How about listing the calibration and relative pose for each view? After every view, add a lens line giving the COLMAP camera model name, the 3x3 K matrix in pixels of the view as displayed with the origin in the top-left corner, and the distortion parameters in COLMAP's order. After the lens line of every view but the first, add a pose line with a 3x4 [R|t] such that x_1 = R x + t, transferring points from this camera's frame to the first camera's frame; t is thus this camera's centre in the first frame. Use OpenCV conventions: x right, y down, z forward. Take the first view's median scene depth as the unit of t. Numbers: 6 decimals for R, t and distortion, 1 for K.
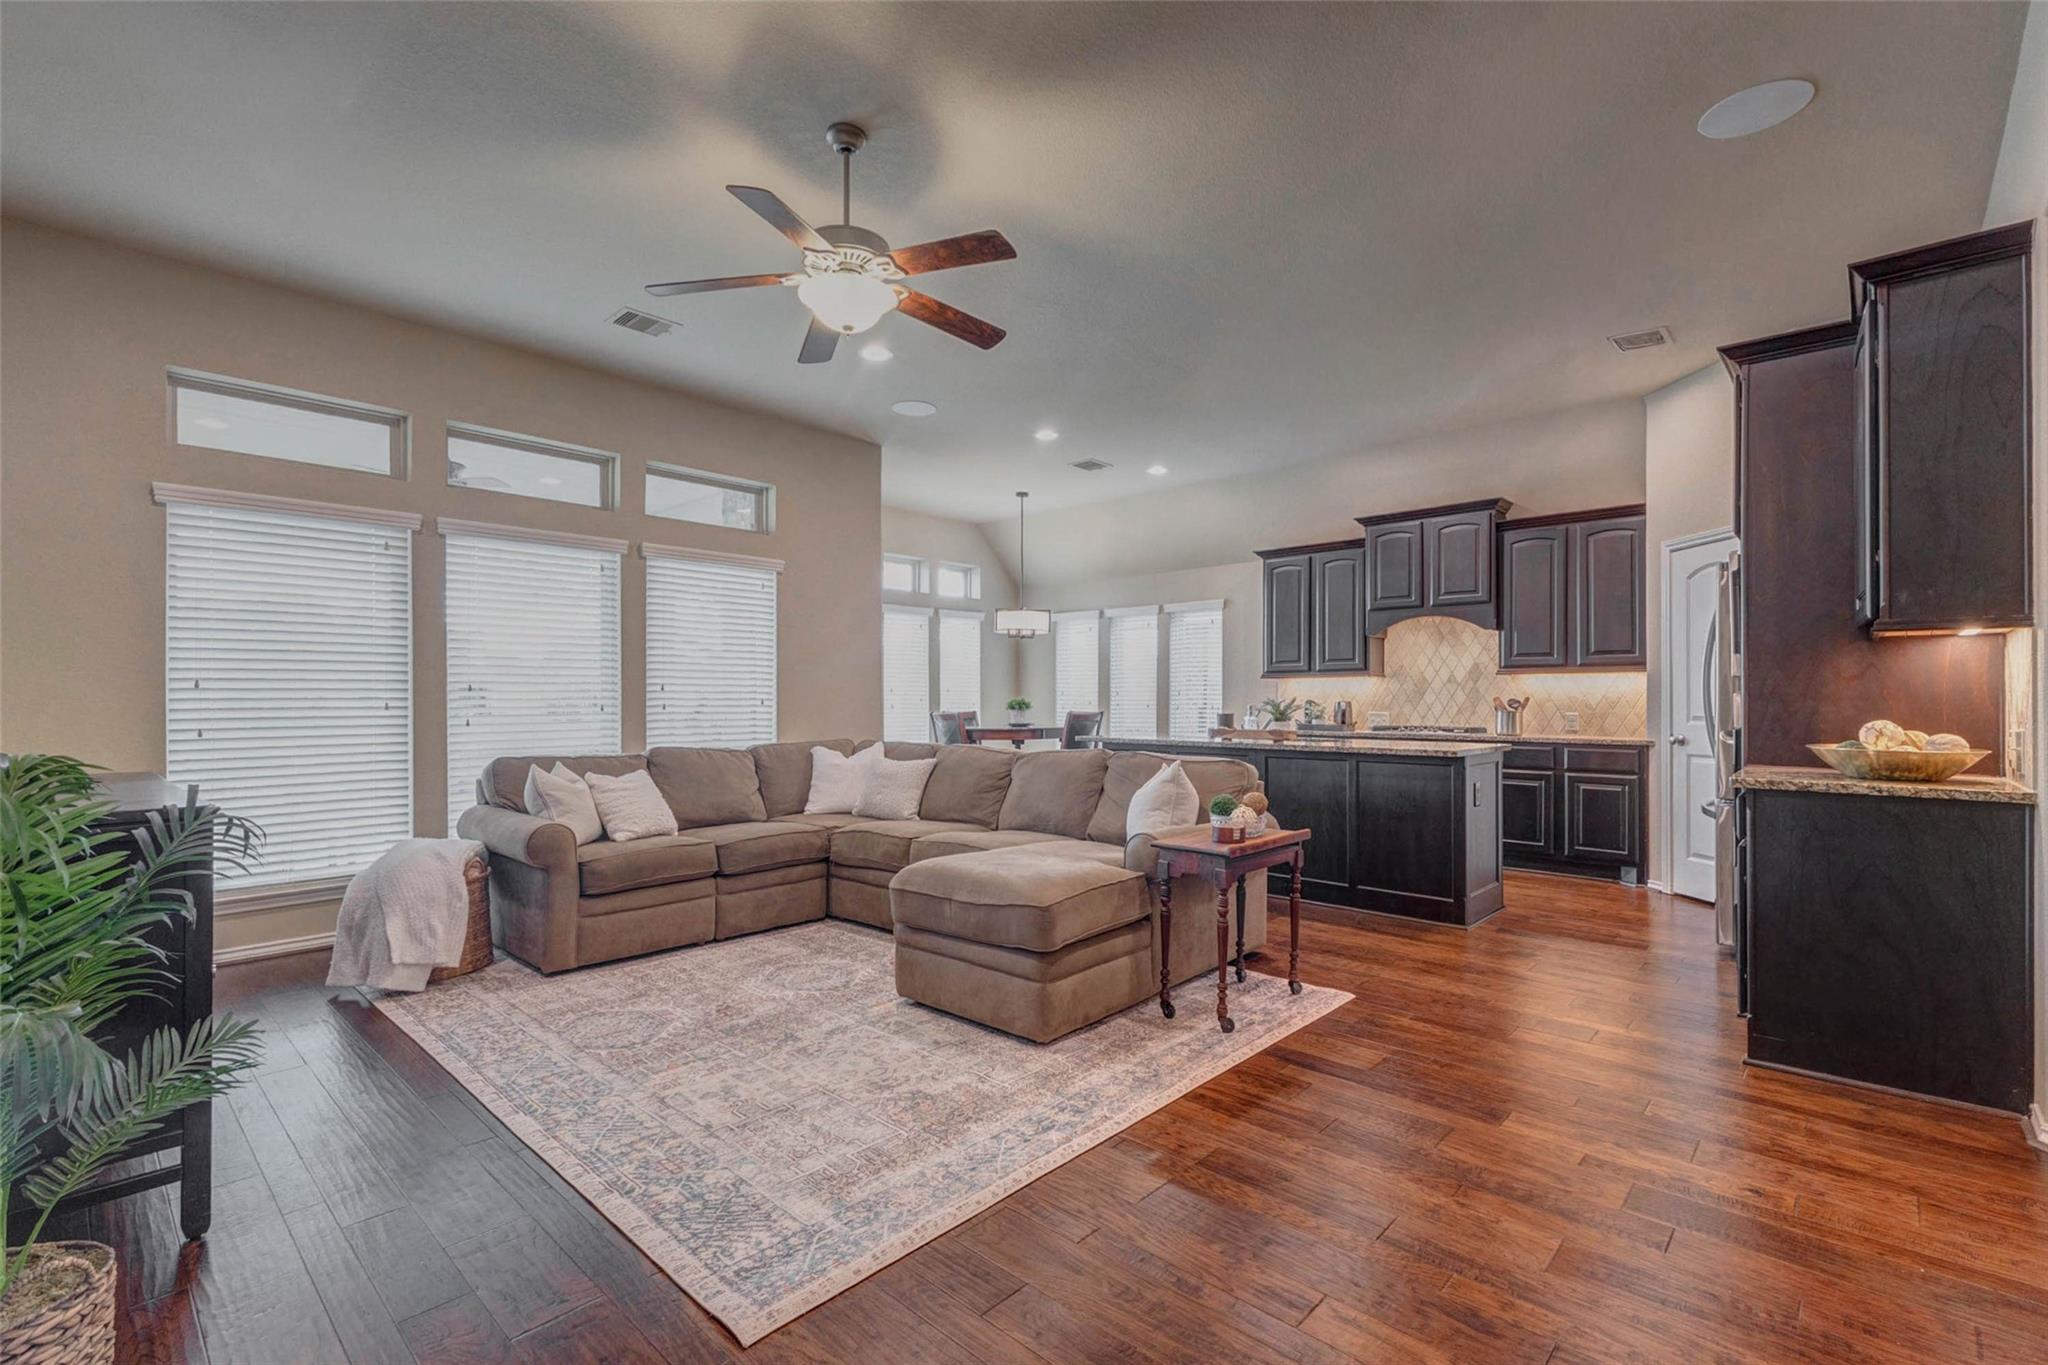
lens RADIAL K [[896.6, 0, 1007.0], [0, 896.6, 697.3], [0, 0, 1]] dist [0.012347, -0.001862]
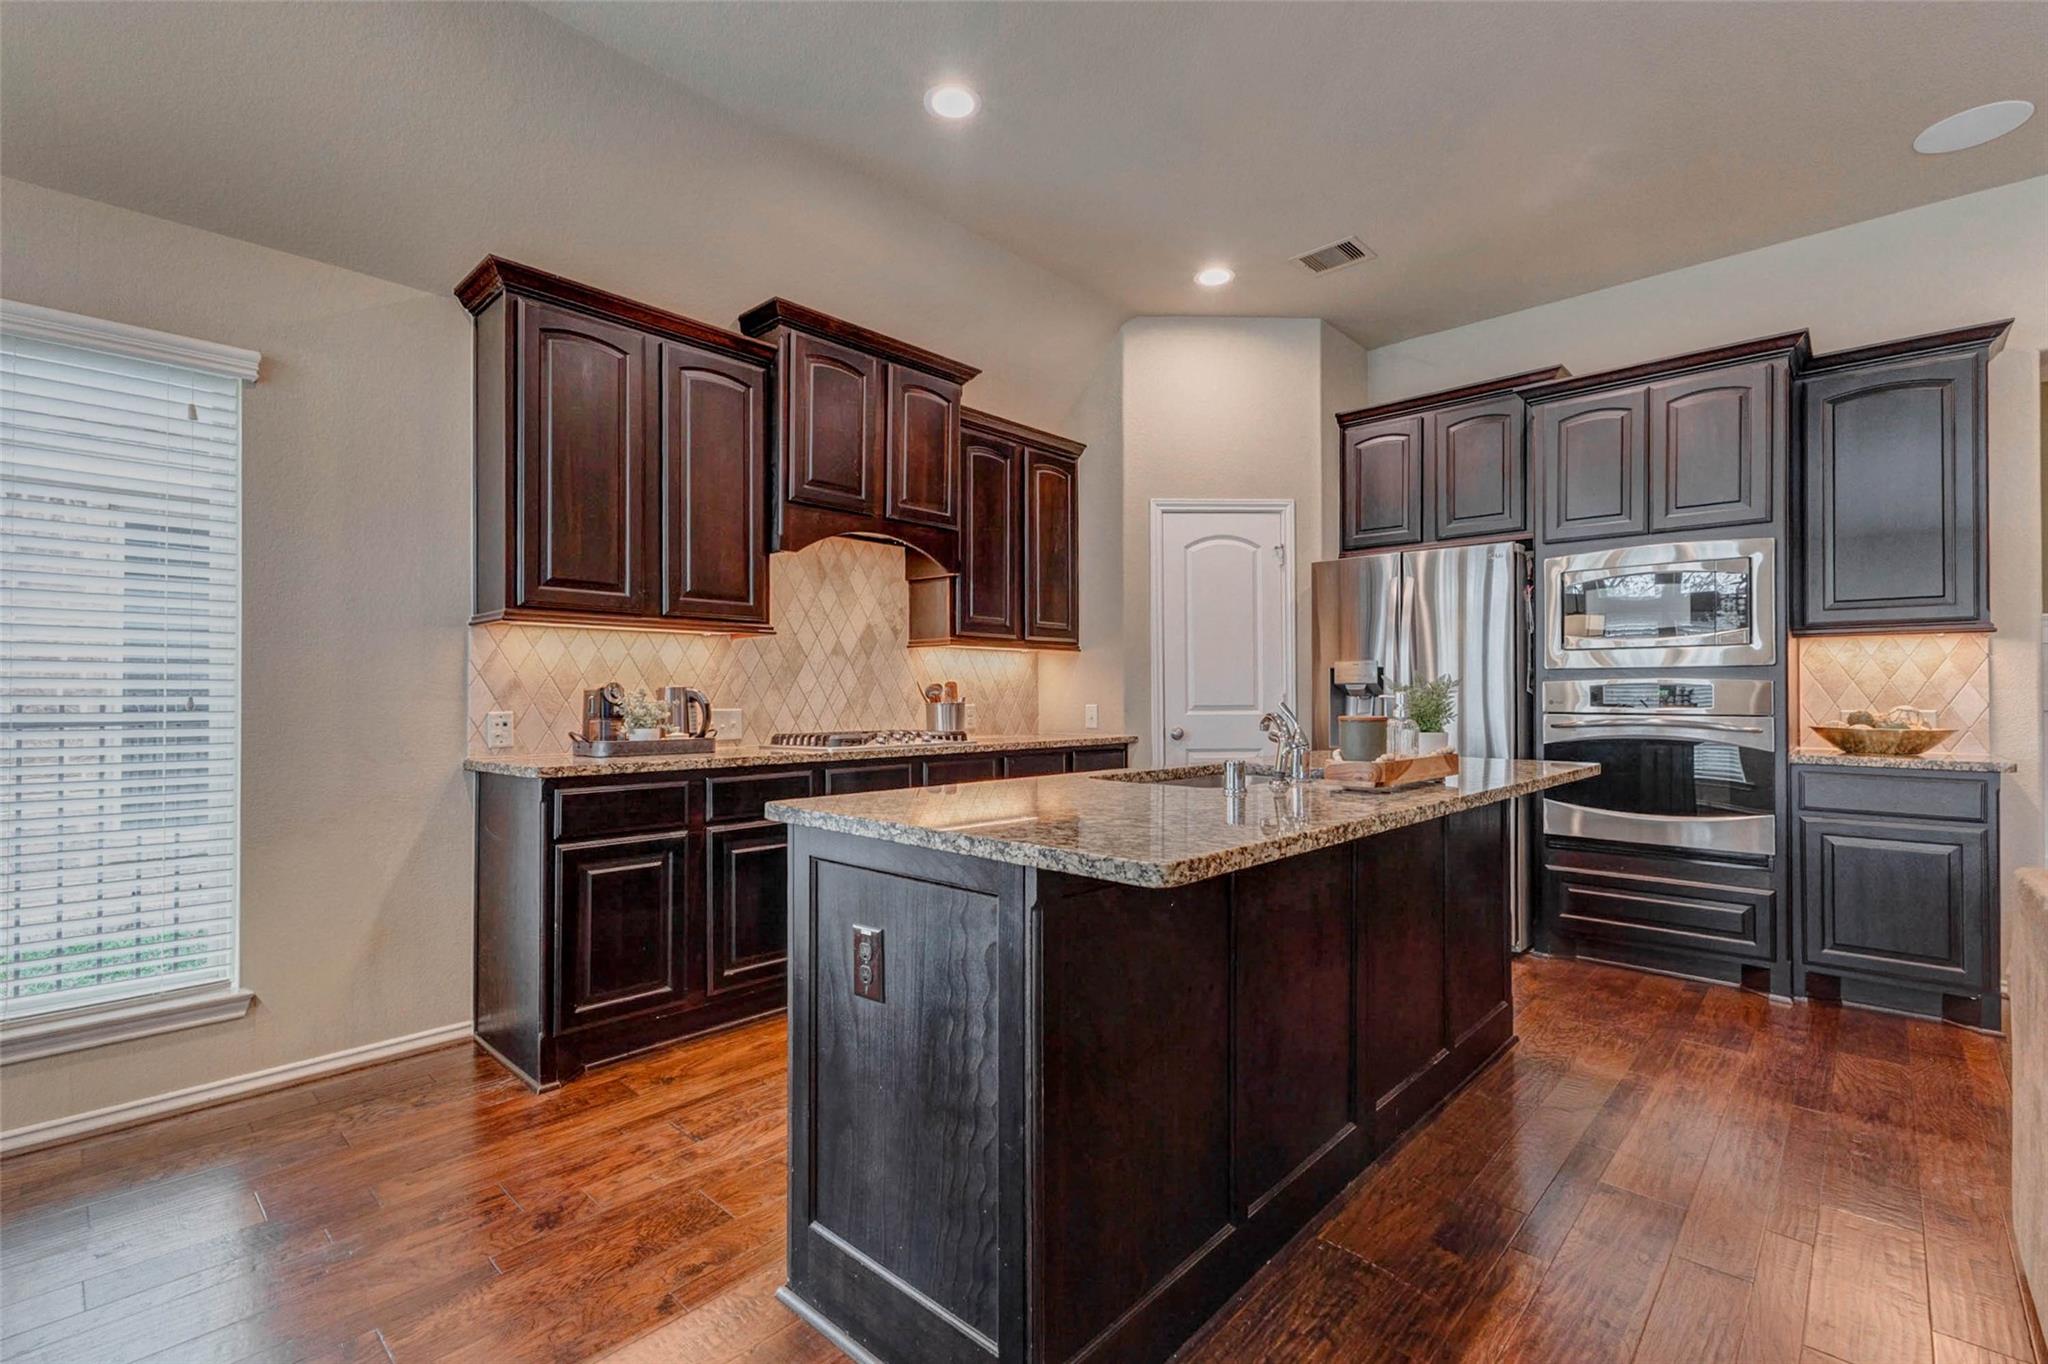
lens RADIAL K [[896.6, 0, 1012.4], [0, 896.6, 685.3], [0, 0, 1]] dist [0.012347, -0.001862]
pose [[-0.008501, 0.006898, 0.999940, -0.107312], [-0.006710, 0.999953, -0.006955, 0.008083], [-0.999941, -0.006769, -0.008454, 1.129533]]
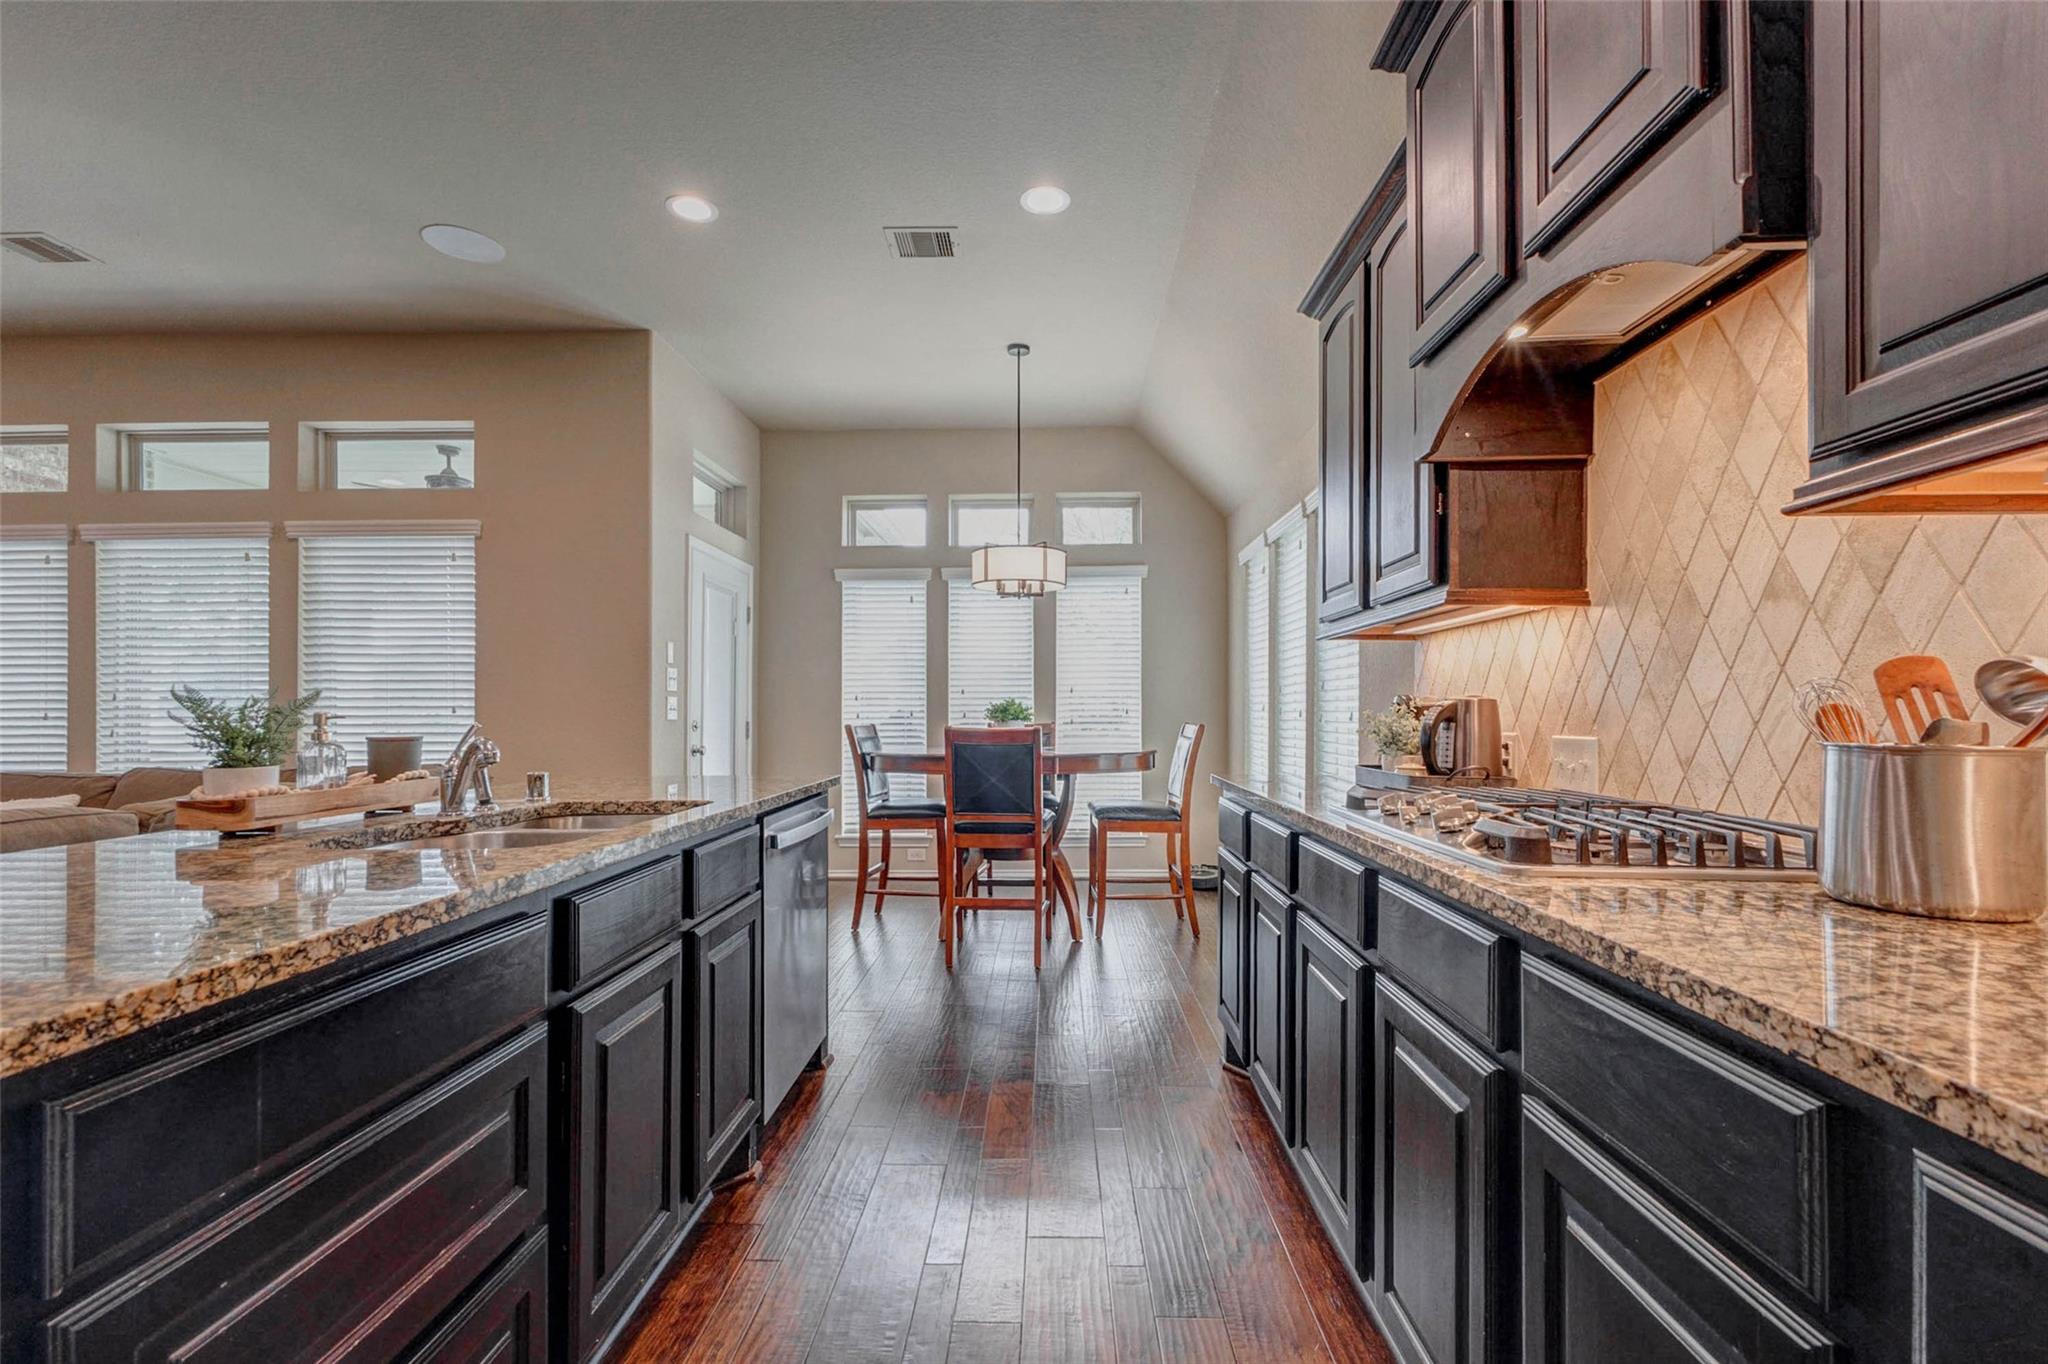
lens RADIAL K [[896.6, 0, 1035.1], [0, 896.6, 700.6], [0, 0, 1]] dist [0.012347, -0.001862]
pose [[0.671281, -0.012337, -0.741100, 0.674897], [0.010803, 0.999918, -0.006860, 0.008178], [0.741124, -0.003401, 0.671359, 0.930981]]
